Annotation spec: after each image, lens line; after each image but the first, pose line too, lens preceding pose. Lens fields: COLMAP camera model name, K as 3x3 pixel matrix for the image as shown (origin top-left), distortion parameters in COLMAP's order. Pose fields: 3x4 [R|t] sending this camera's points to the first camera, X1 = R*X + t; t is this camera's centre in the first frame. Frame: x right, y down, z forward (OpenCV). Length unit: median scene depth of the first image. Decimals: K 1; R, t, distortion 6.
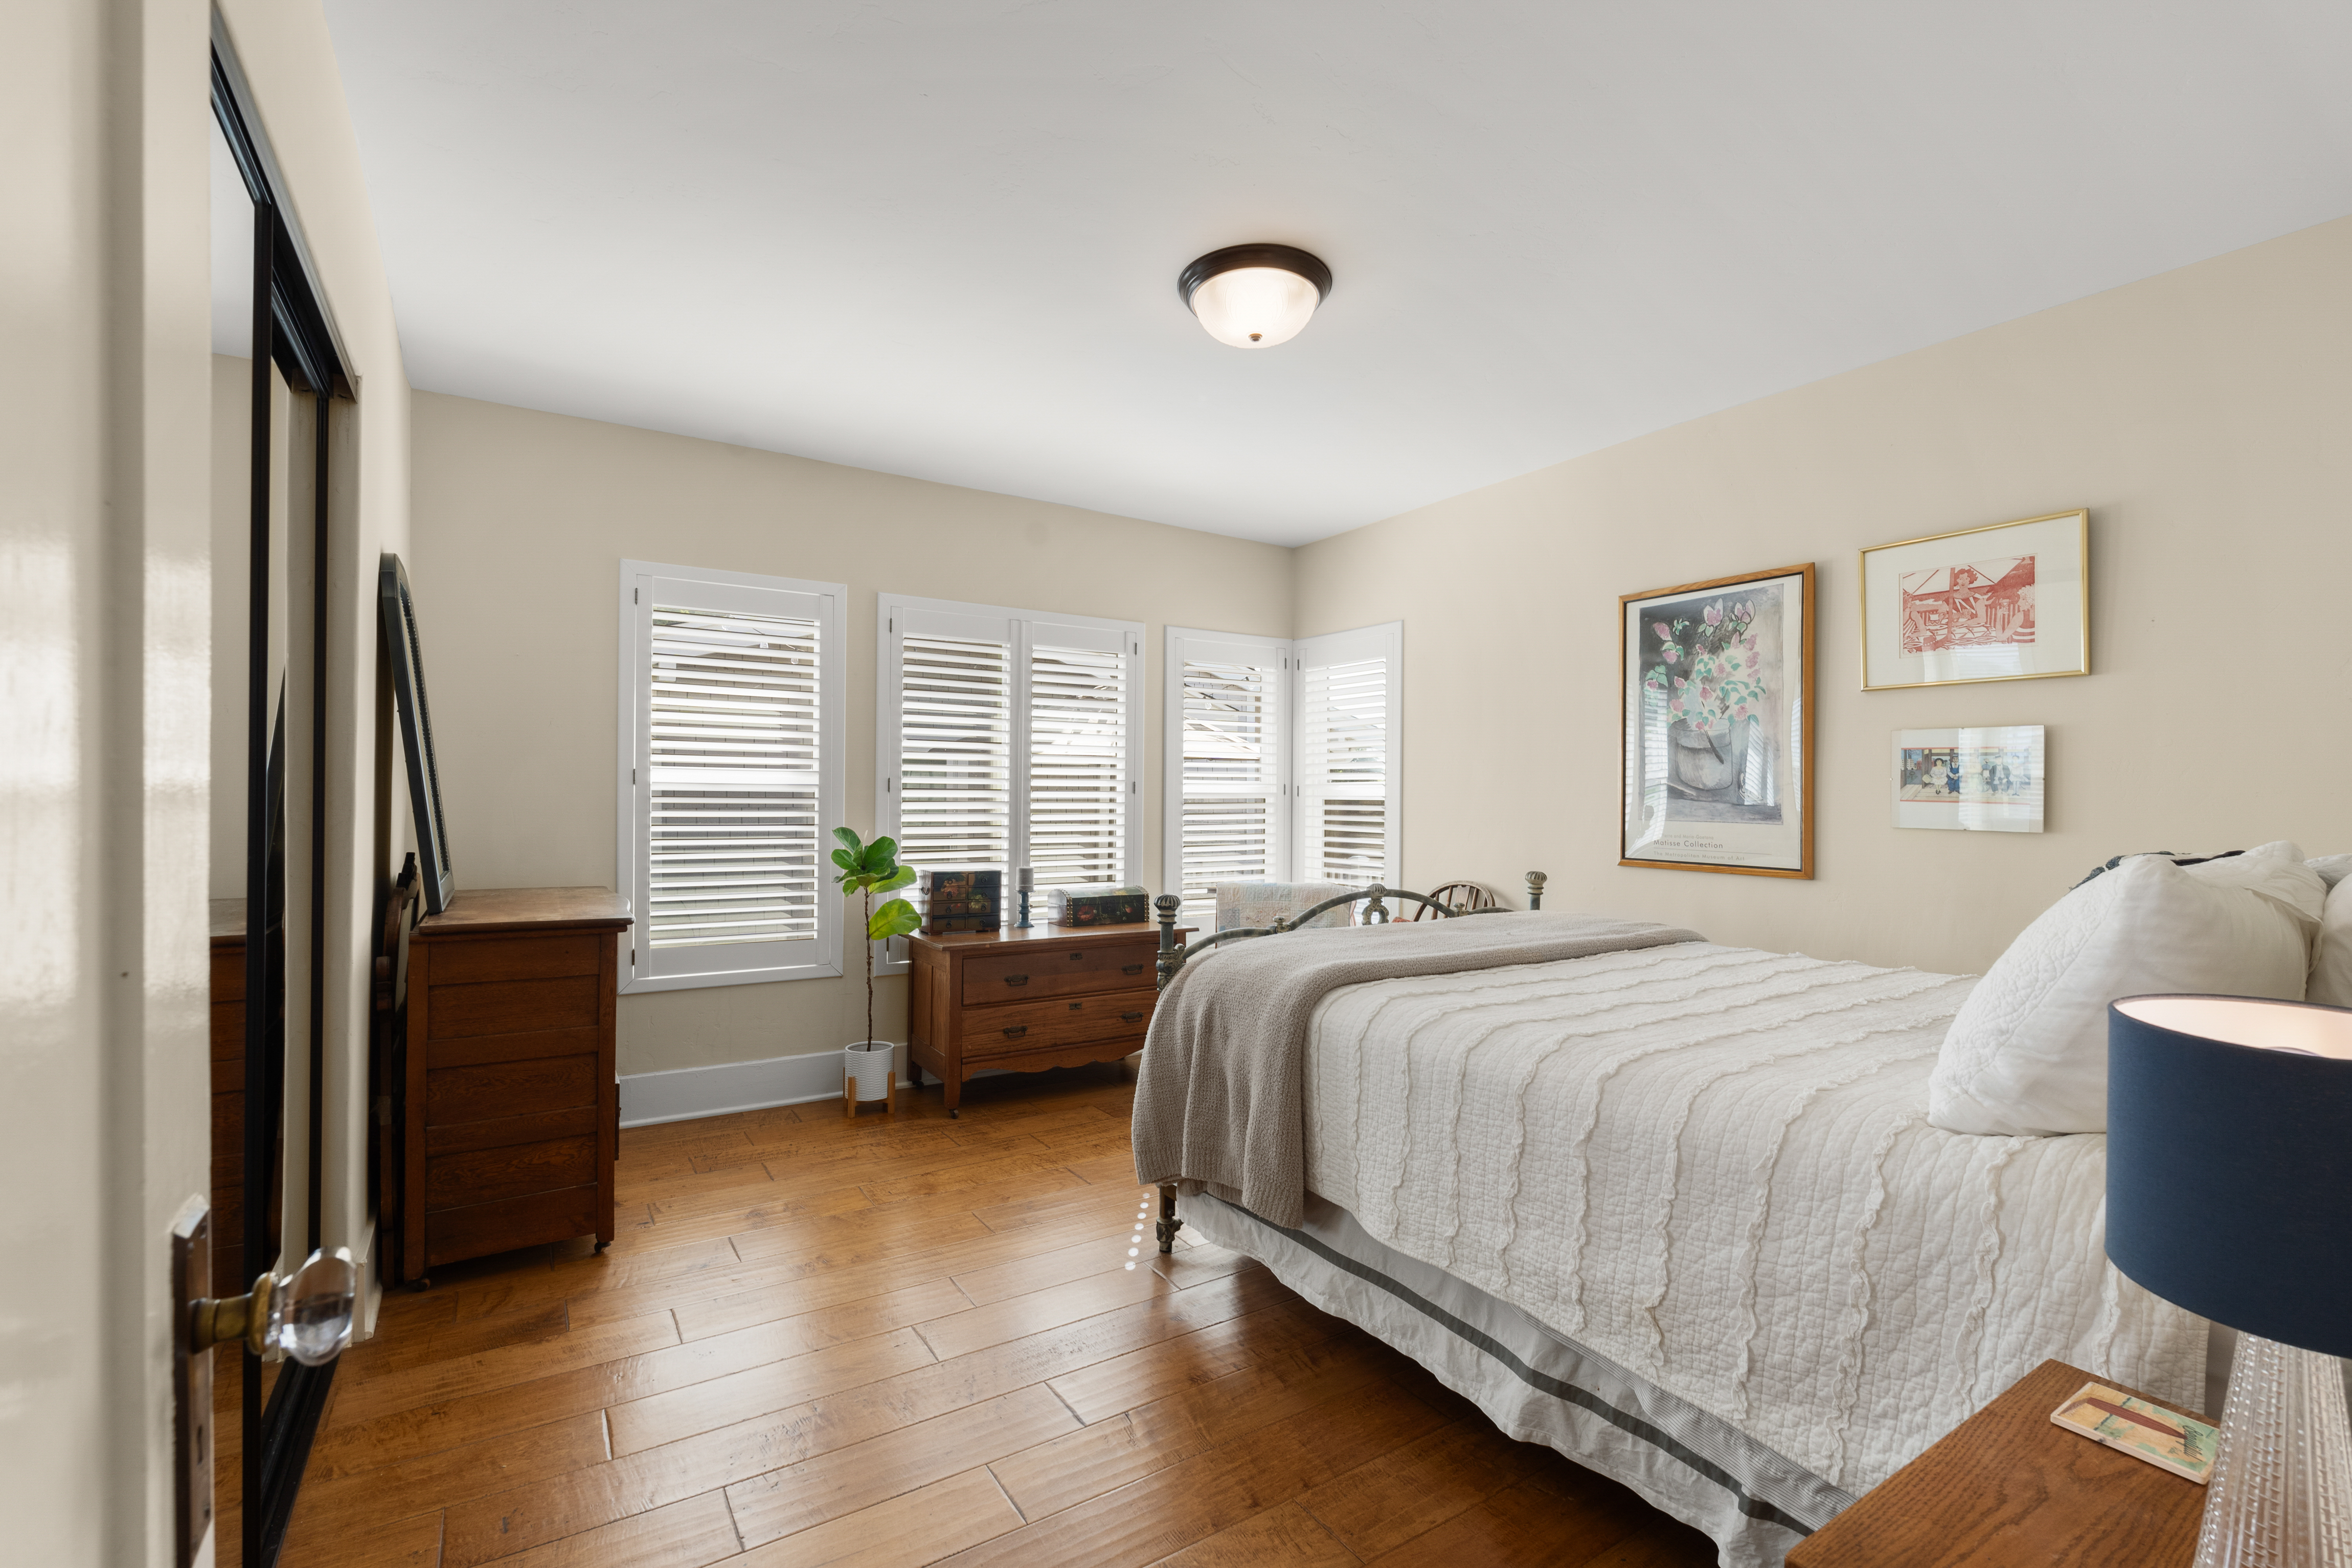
lens RADIAL K [[1041.8, 0, 1172.7], [0, 1041.8, 789.3], [0, 0, 1]] dist [-0.008035, 0.001903]
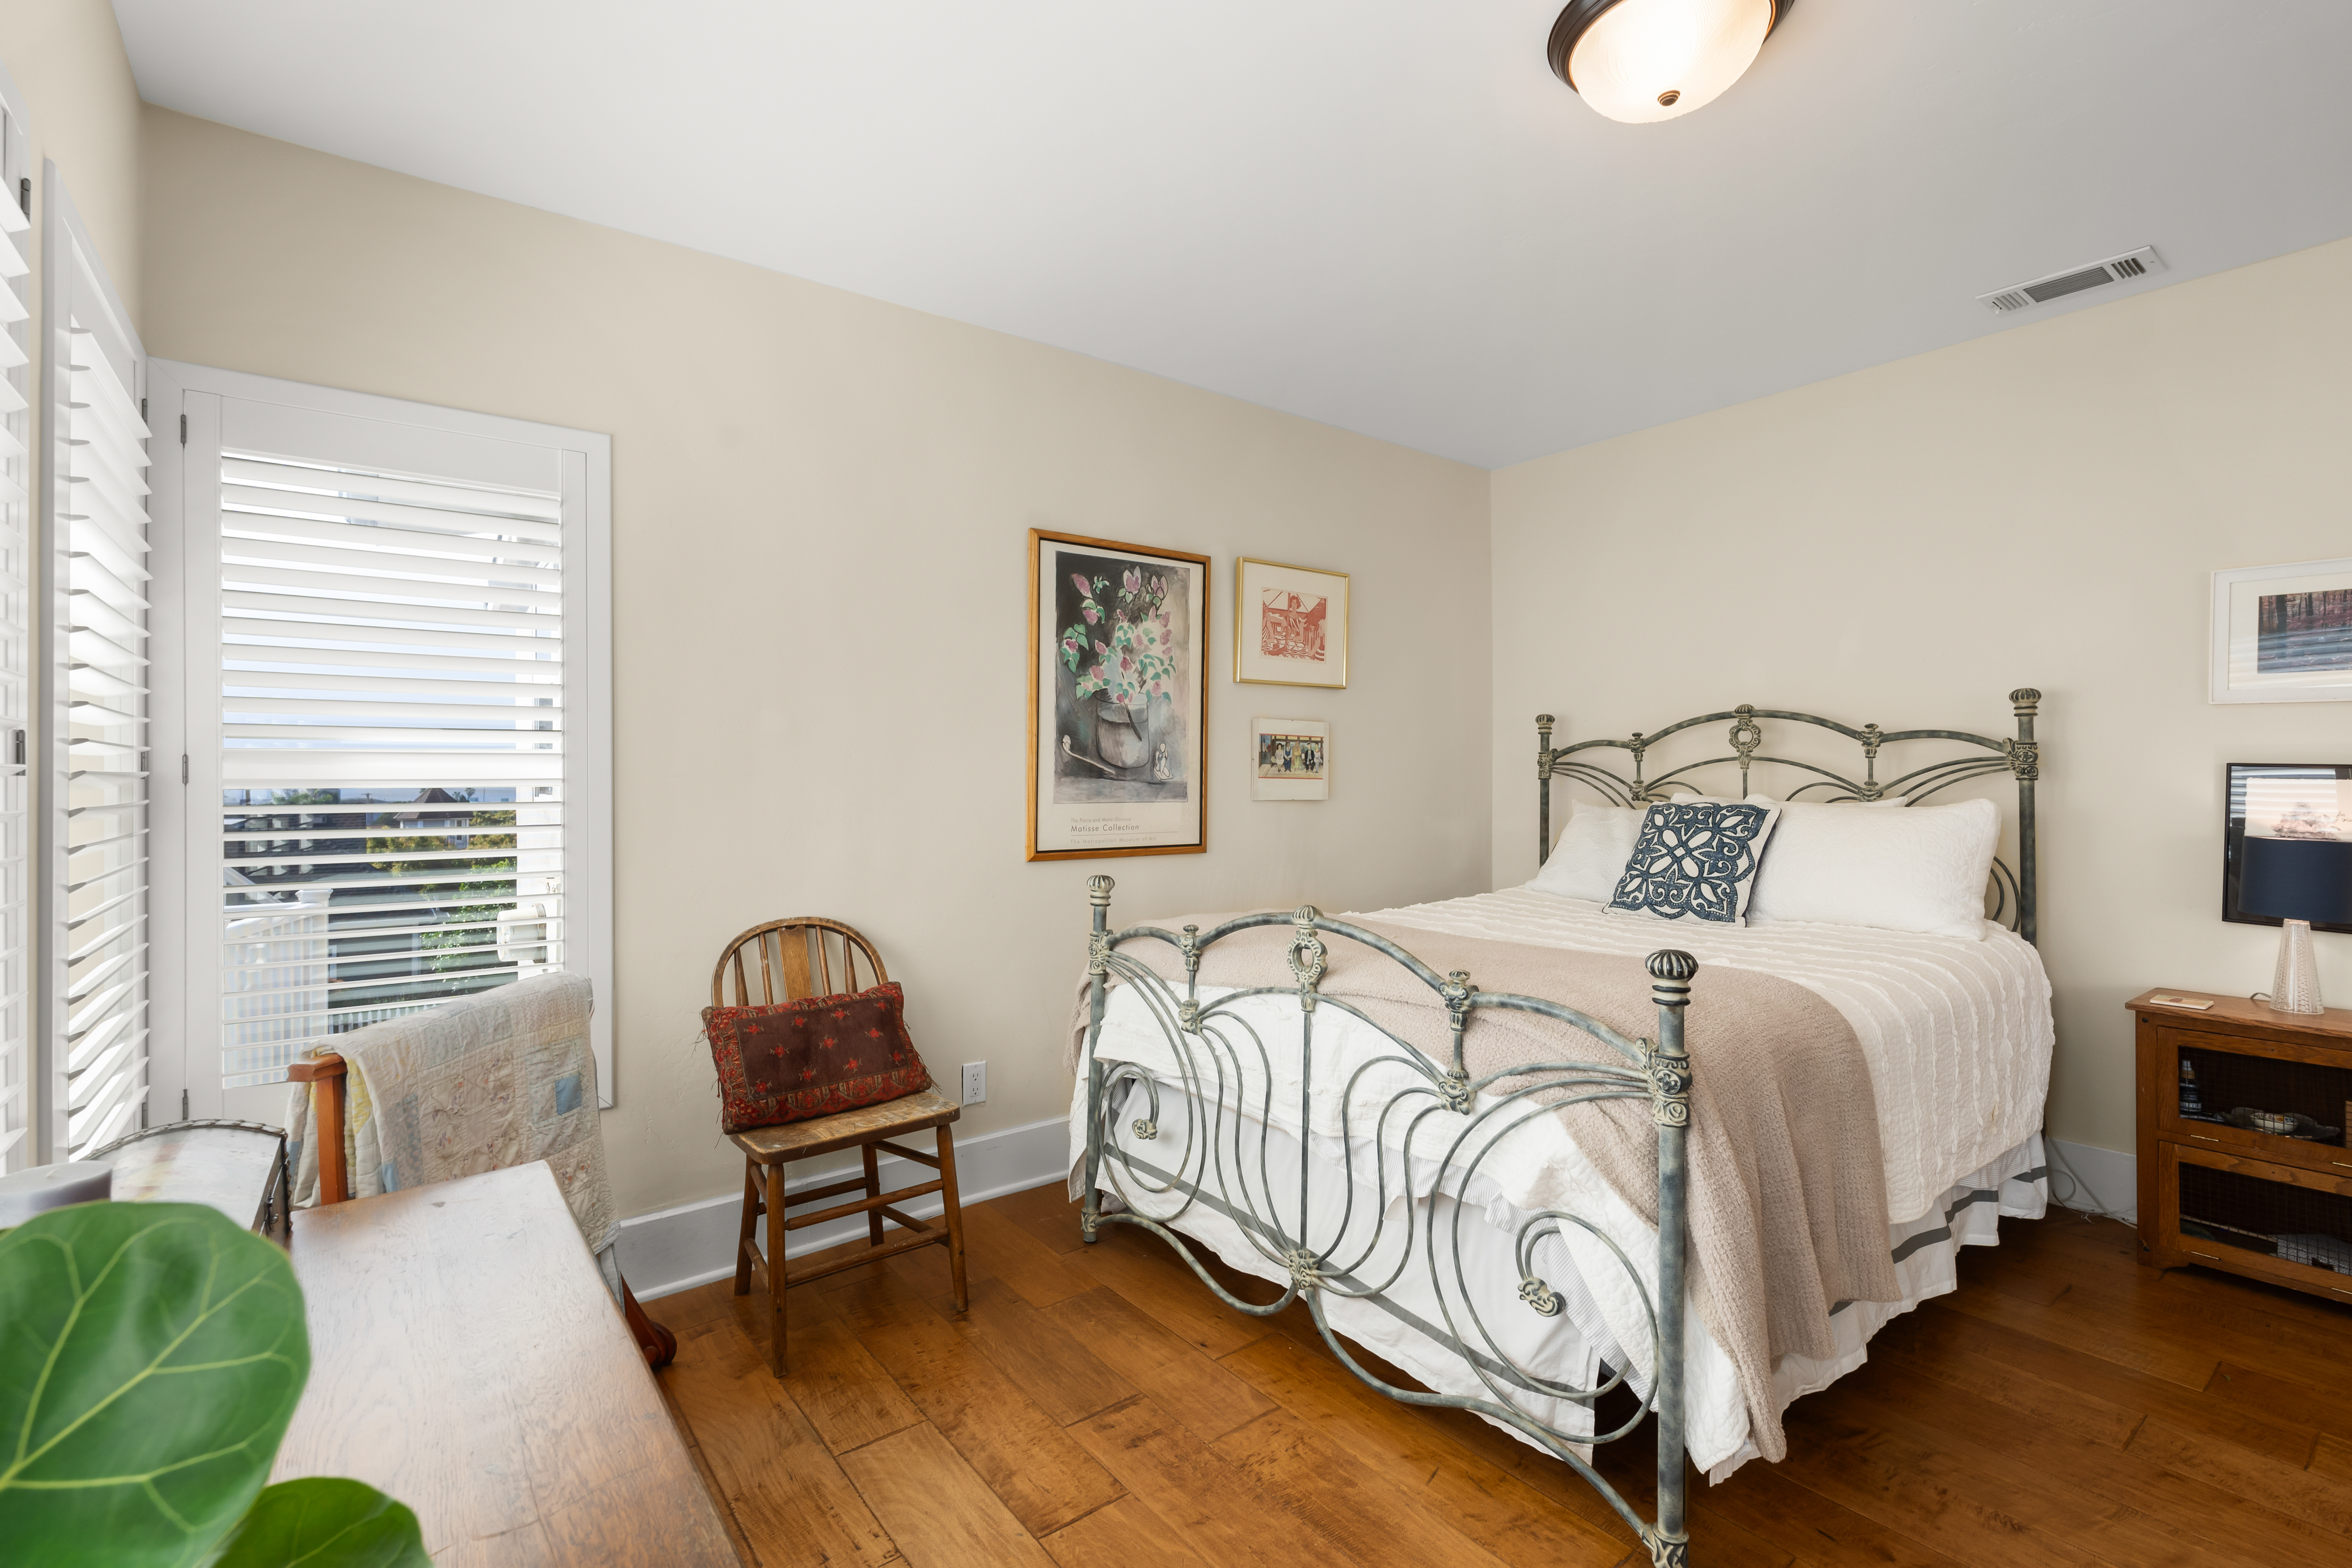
lens RADIAL K [[1041.8, 0, 1171.0], [0, 1041.8, 773.2], [0, 0, 1]] dist [-0.008035, 0.001903]
pose [[-0.097039, -0.004606, 0.995270, -0.421222], [0.000459, 0.999989, 0.004673, 0.000872], [-0.995280, 0.000910, -0.097036, 1.060679]]
